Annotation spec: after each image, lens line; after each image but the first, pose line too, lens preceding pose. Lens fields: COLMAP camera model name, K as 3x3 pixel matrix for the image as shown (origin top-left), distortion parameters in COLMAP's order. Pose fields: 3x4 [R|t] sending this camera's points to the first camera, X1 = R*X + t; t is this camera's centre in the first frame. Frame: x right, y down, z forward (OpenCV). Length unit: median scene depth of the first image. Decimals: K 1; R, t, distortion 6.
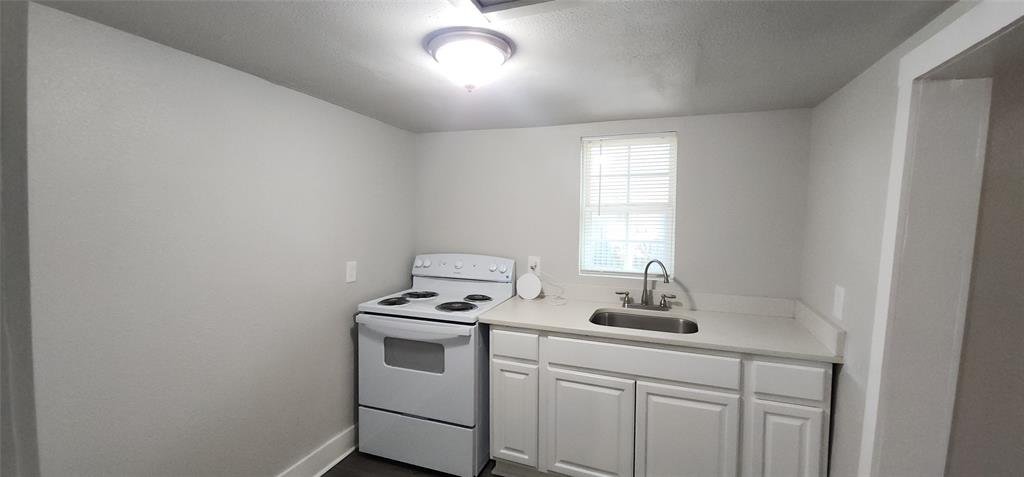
lens RADIAL K [[421.9, 0, 511.3], [0, 421.9, 232.3], [0, 0, 1]] dist [0.021472, -0.010977]
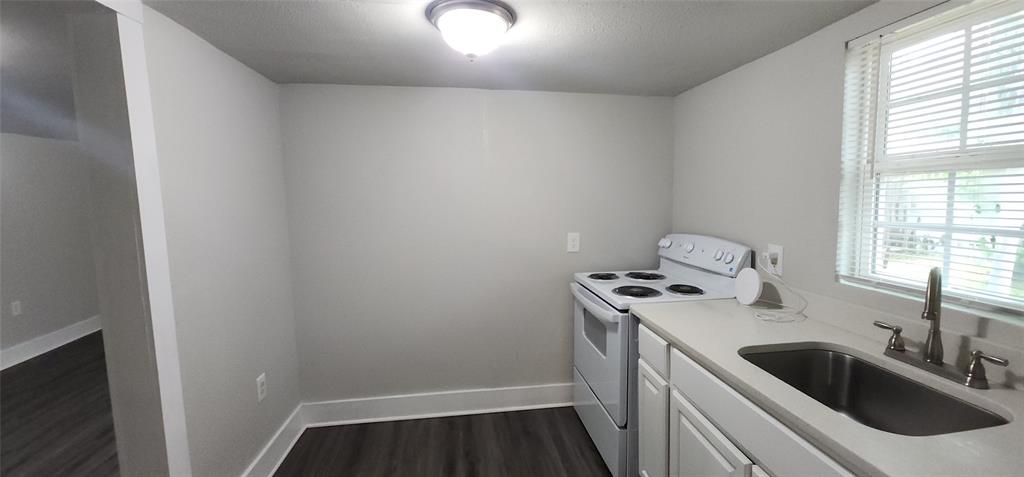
lens RADIAL K [[421.9, 0, 511.3], [0, 421.9, 232.3], [0, 0, 1]] dist [0.021472, -0.010977]
pose [[0.456651, 0.059482, -0.887655, 0.477831], [-0.026998, 0.998229, 0.053003, 0.012647], [0.889236, -0.000239, 0.457448, 0.336080]]
